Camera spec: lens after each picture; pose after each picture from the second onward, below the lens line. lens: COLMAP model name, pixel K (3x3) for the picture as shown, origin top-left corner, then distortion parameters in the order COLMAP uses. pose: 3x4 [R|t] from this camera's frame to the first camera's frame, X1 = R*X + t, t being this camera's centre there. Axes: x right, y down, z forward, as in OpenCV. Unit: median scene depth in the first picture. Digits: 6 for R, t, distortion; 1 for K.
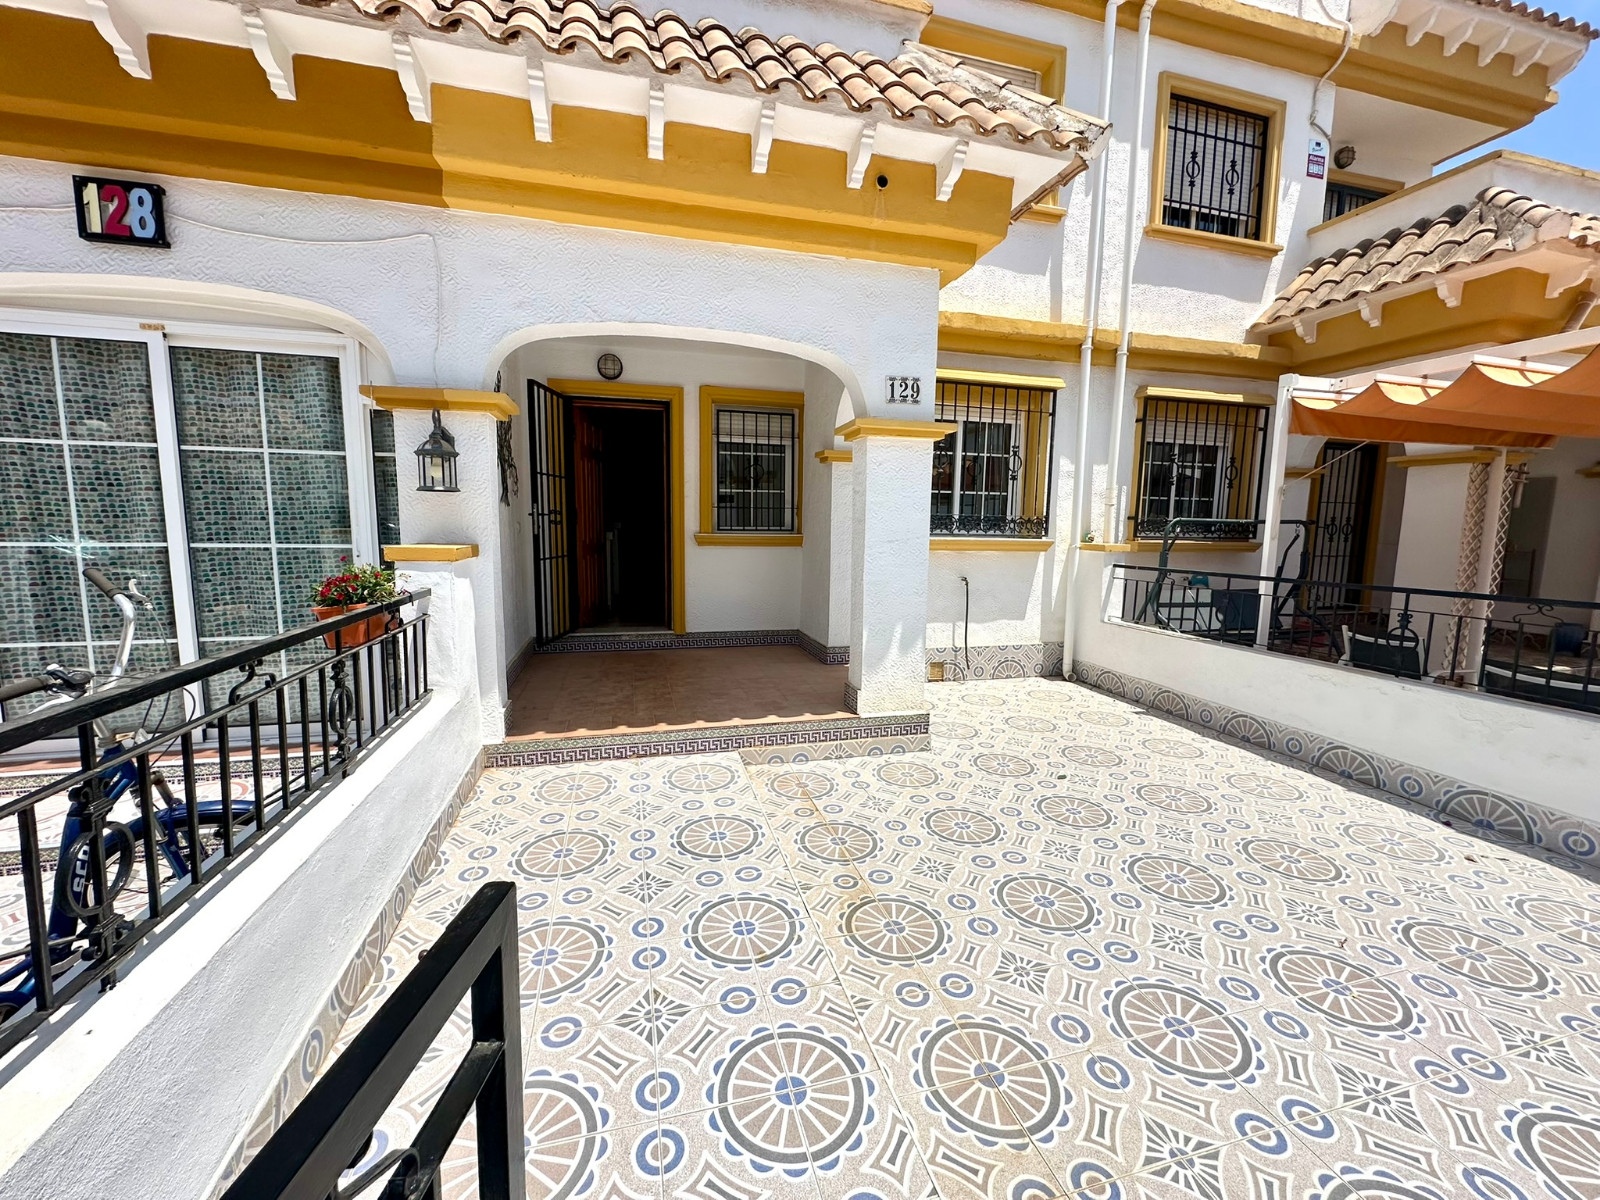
lens RADIAL K [[642.3, 0, 798.2], [0, 642.3, 598.1], [0, 0, 1]] dist [-0.004751, 0.000489]
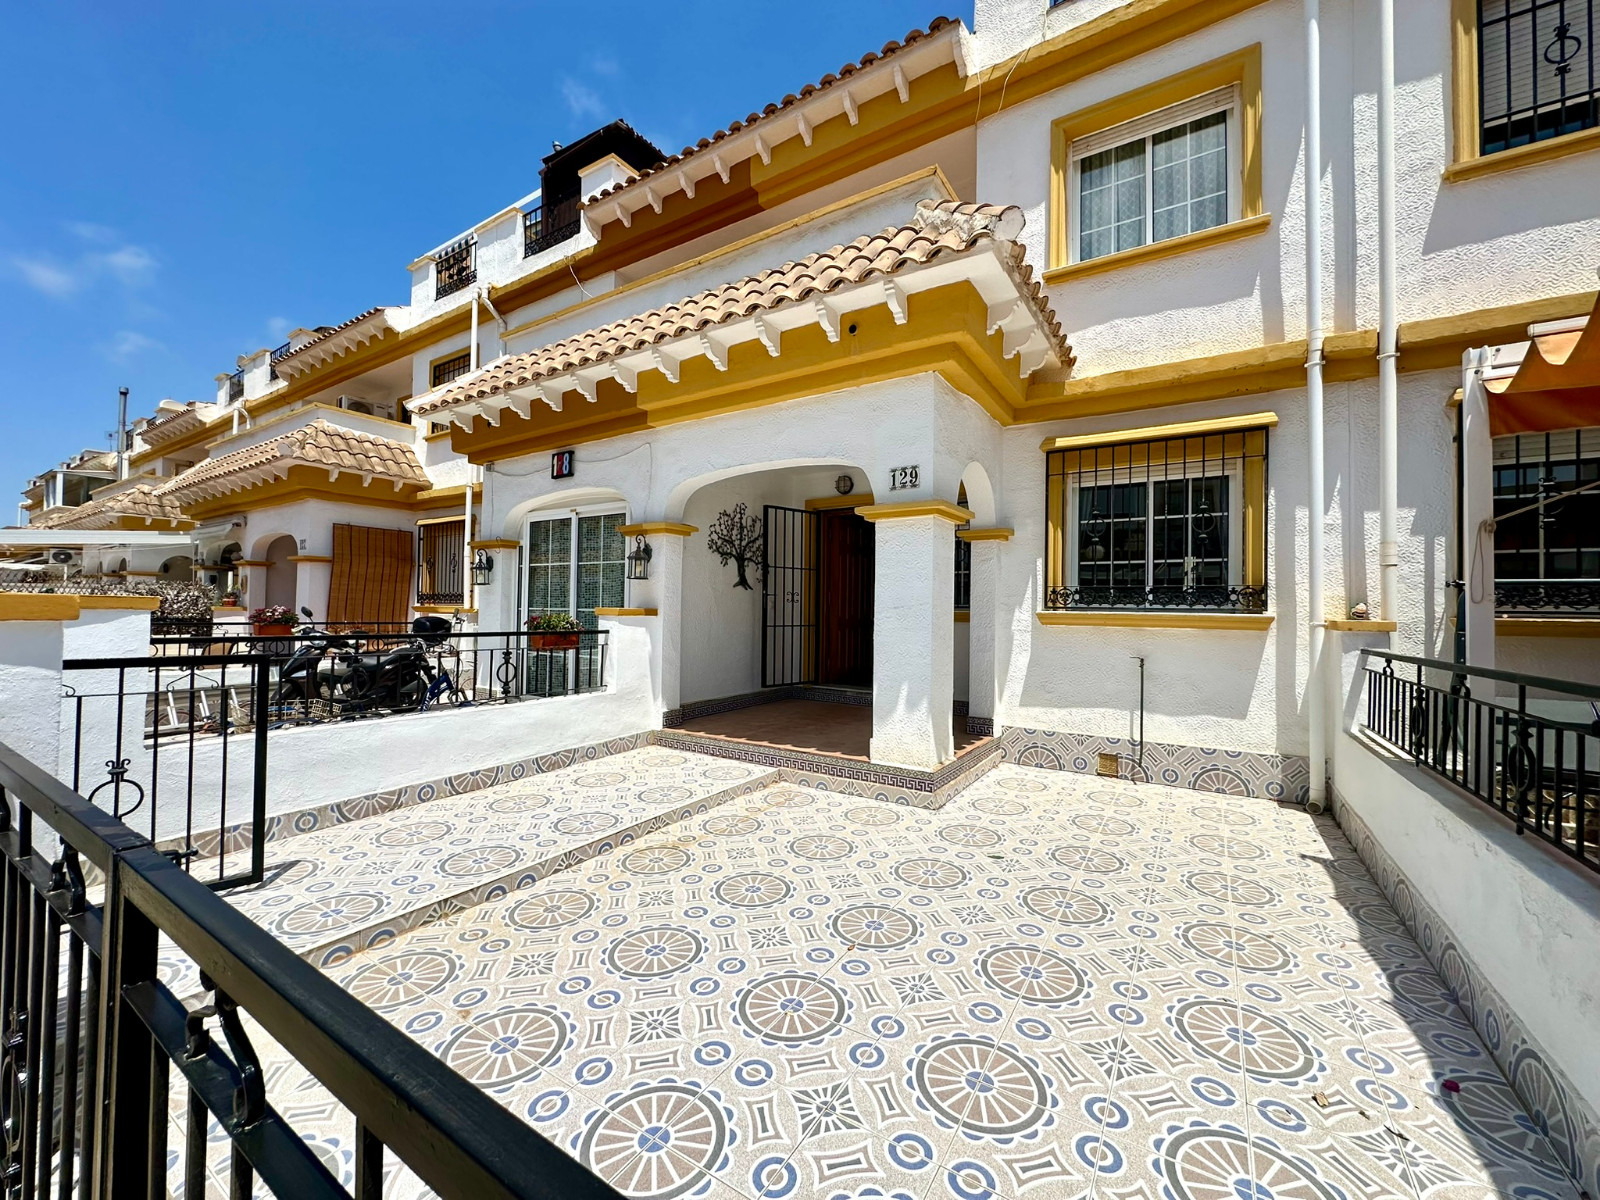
lens RADIAL K [[642.3, 0, 798.5], [0, 642.3, 597.3], [0, 0, 1]] dist [-0.004751, 0.000489]
pose [[0.666836, -0.021673, -0.744889, 0.601289], [-0.091440, 0.989644, -0.110653, 0.023996], [0.739573, 0.141900, 0.657948, 0.083521]]
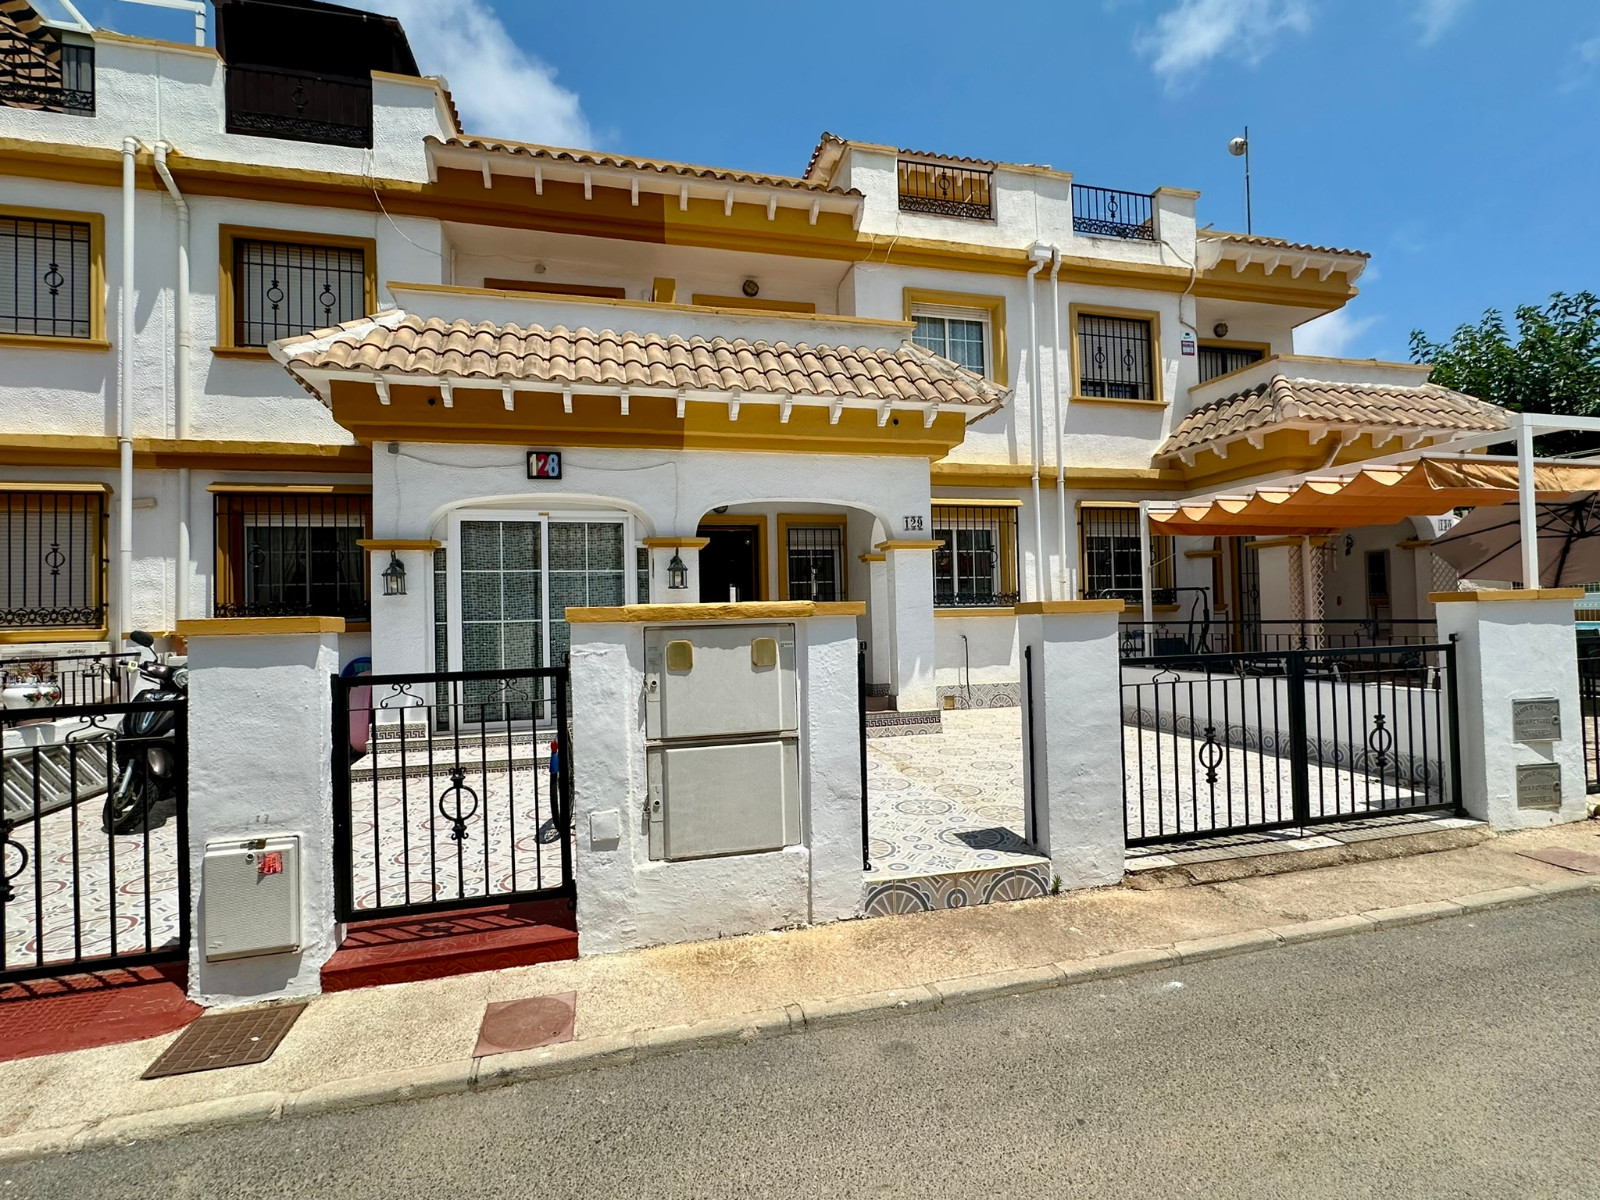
lens RADIAL K [[757.7, 0, 798.9], [0, 757.7, 597.1], [0, 0, 1]] dist [-0.003659, -0.000385]
pose [[0.999262, -0.038084, -0.005035, -0.100747], [0.036980, 0.989119, -0.142394, 0.111520], [0.010403, 0.142103, 0.989797, -0.707223]]
